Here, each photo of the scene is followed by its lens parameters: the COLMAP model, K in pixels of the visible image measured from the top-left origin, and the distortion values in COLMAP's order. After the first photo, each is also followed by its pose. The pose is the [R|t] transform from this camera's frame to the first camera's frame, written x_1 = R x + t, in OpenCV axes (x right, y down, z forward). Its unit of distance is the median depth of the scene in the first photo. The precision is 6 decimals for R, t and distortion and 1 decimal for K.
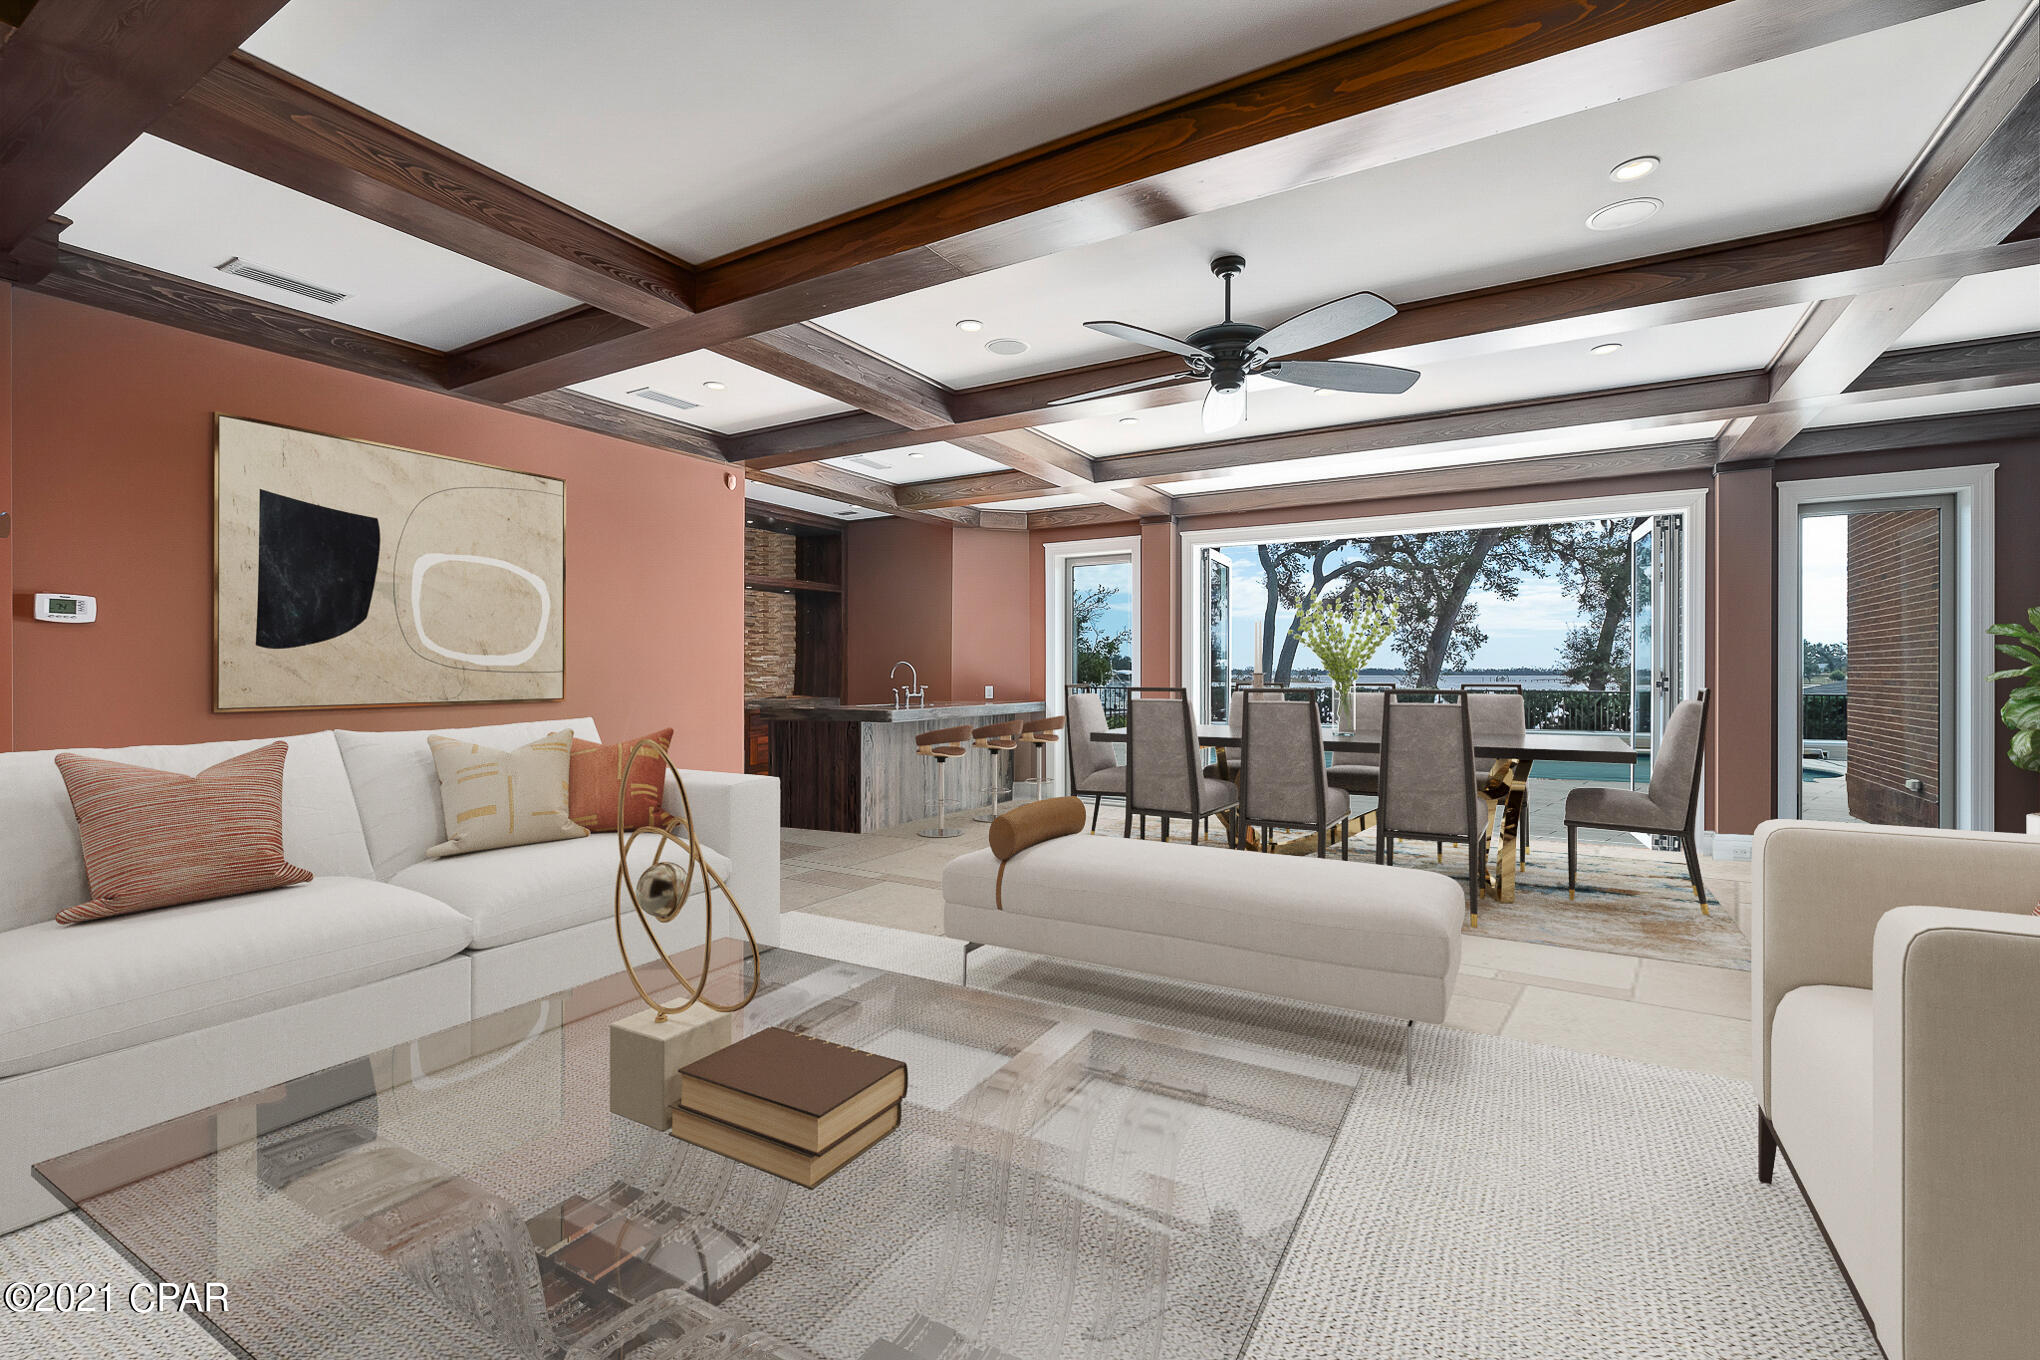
lens RADIAL K [[888.4, 0, 1016.6], [0, 888.4, 673.0], [0, 0, 1]] dist [-0.001689, -0.000247]
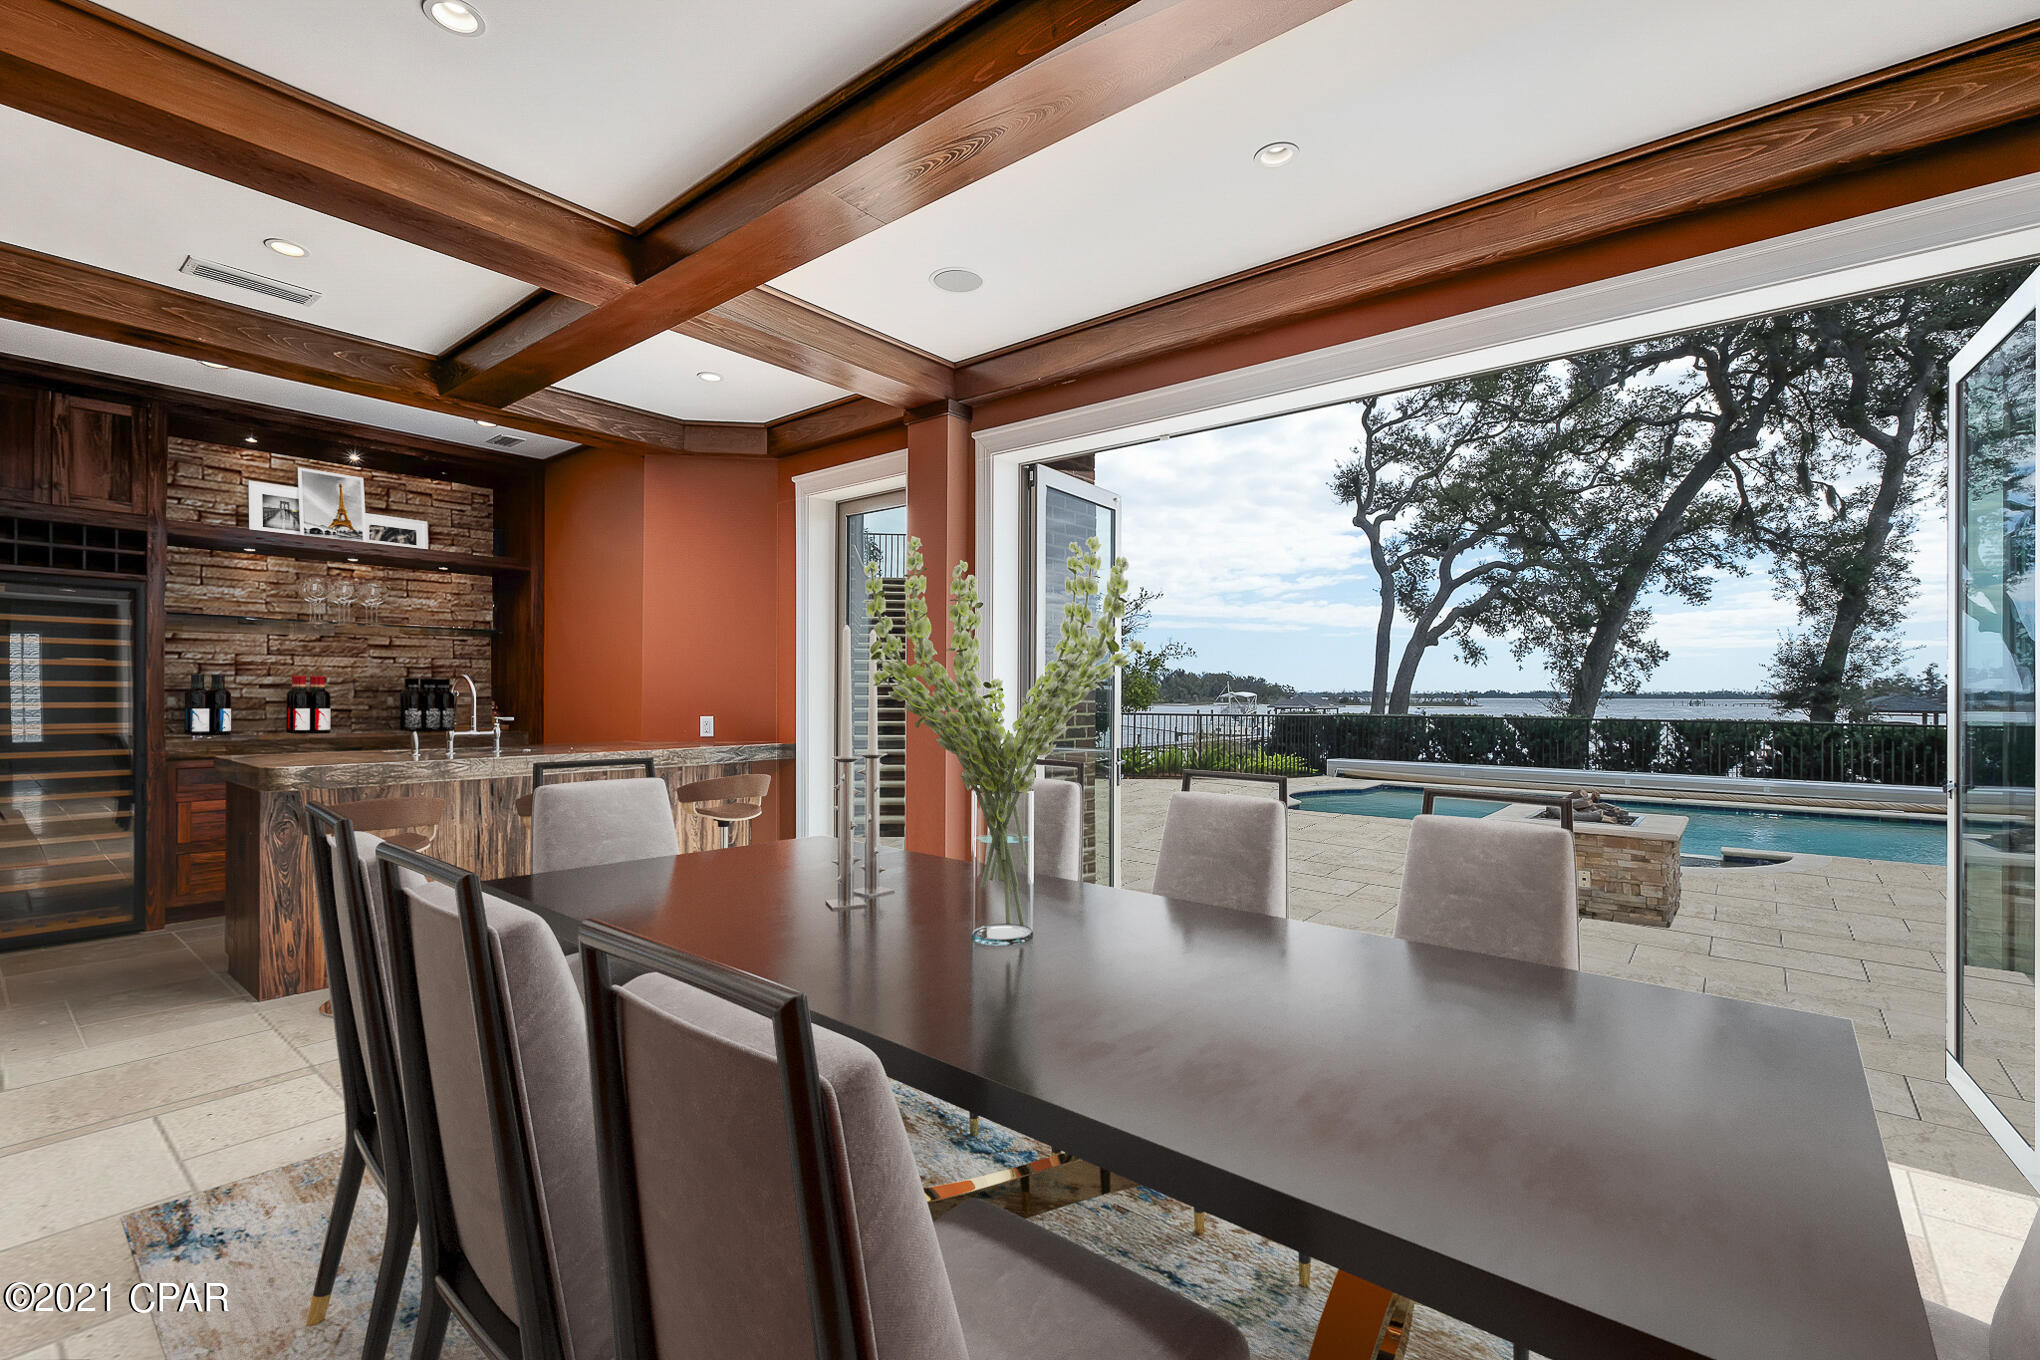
lens RADIAL K [[884.8, 0, 998.0], [0, 884.8, 710.7], [0, 0, 1]] dist [-0.011591, 0.000093]
pose [[0.985412, 0.004904, -0.170114, 0.083683], [-0.001920, 0.999841, 0.017702, -0.000125], [0.170174, -0.017117, 0.985265, 0.136551]]
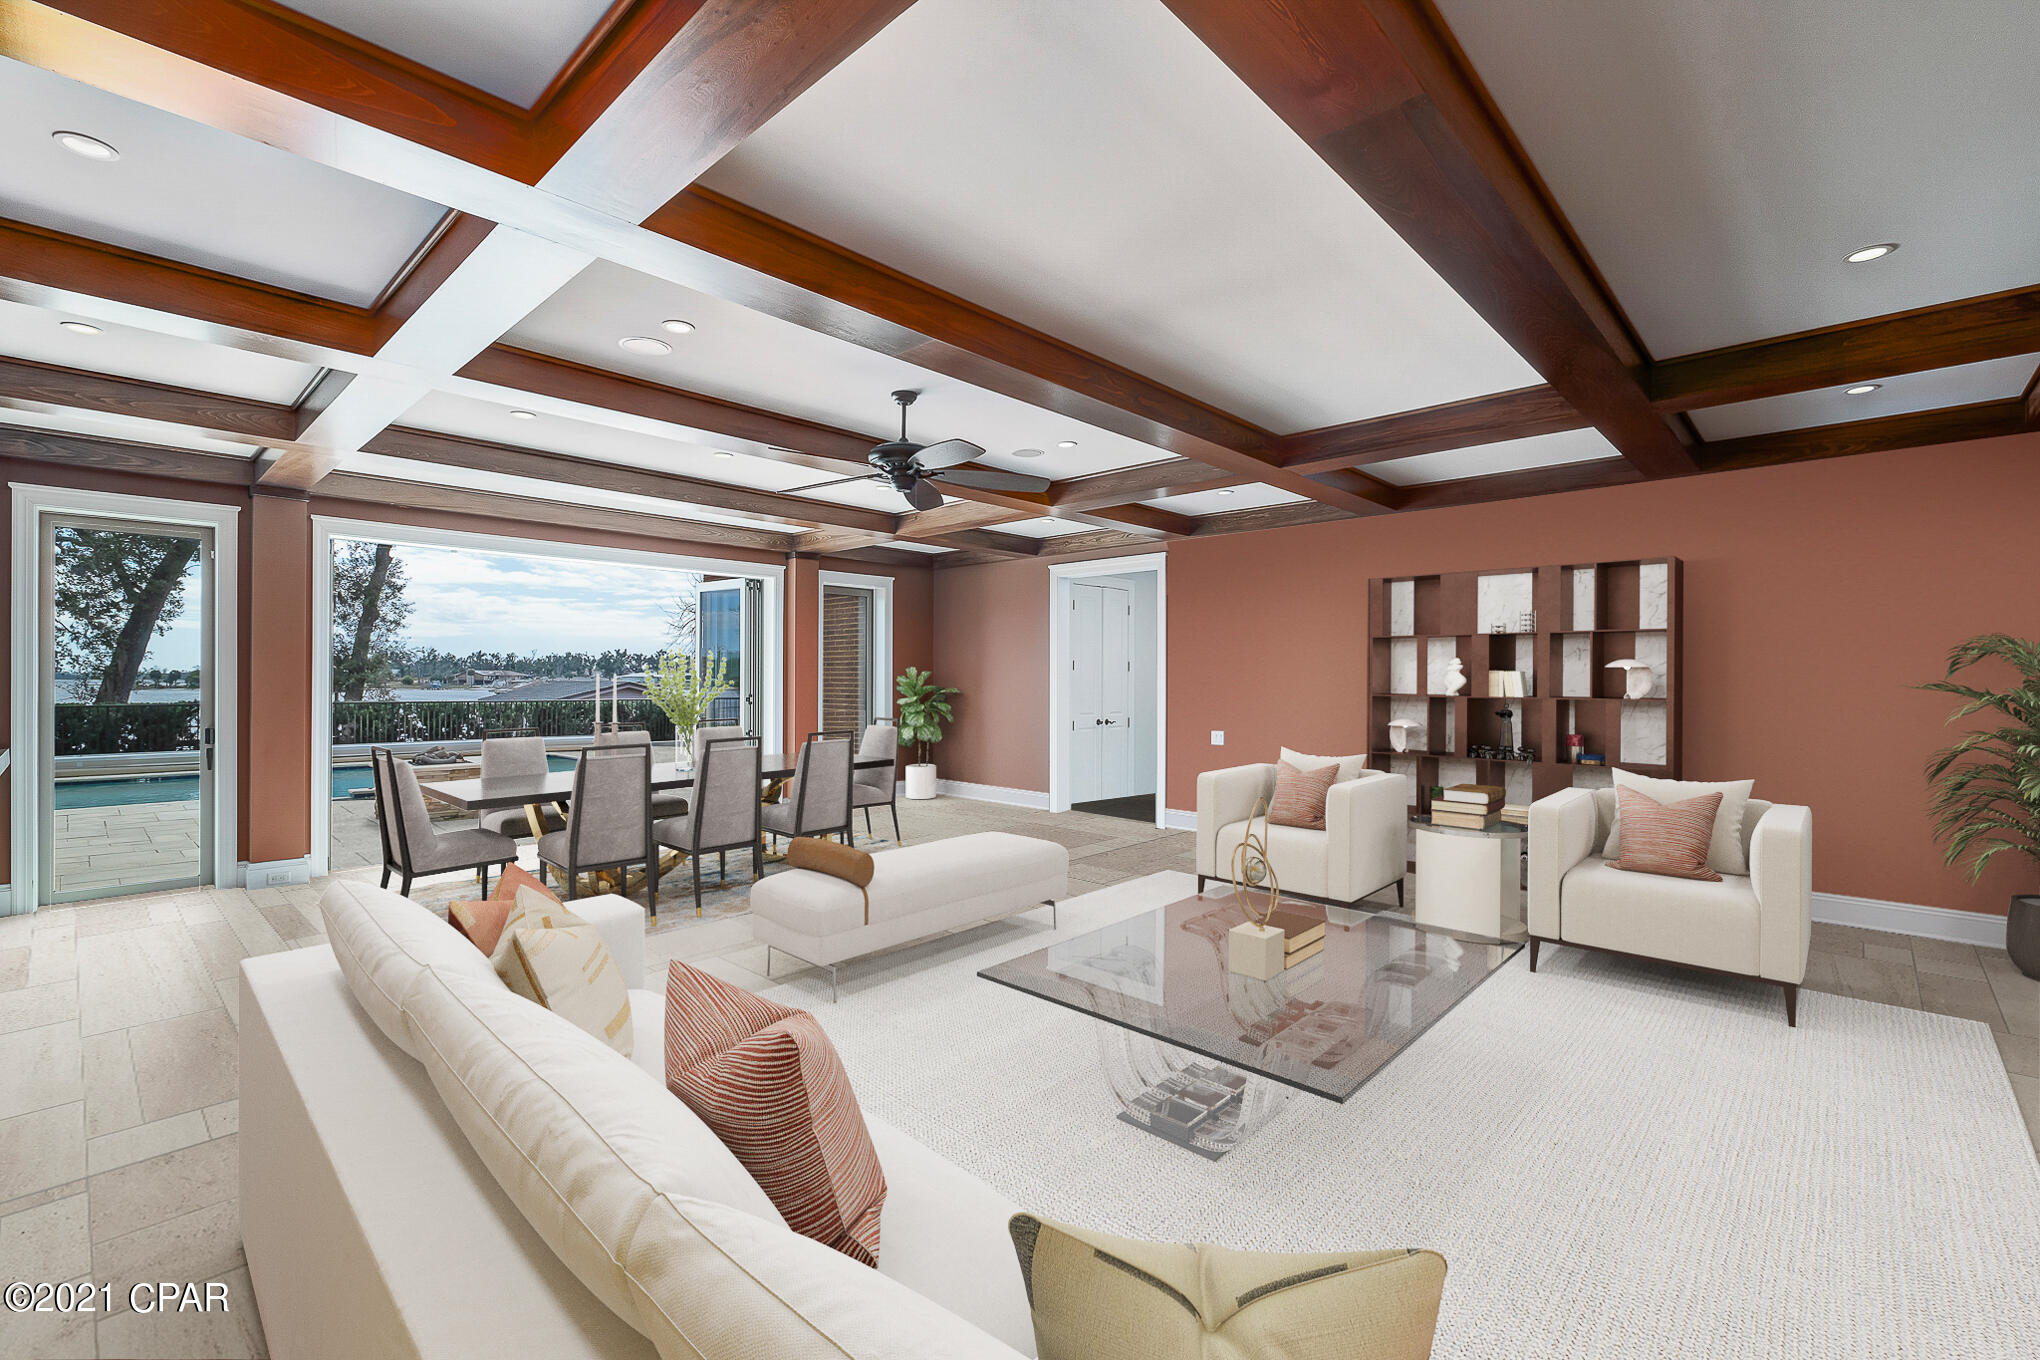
lens RADIAL K [[888.4, 0, 1016.6], [0, 888.4, 673.0], [0, 0, 1]] dist [-0.001689, -0.000247]
pose [[0.225642, -0.001205, 0.974210, -0.097742], [0.001045, 0.999999, 0.000994, -0.007321], [-0.974210, 0.000794, 0.225643, 0.059724]]
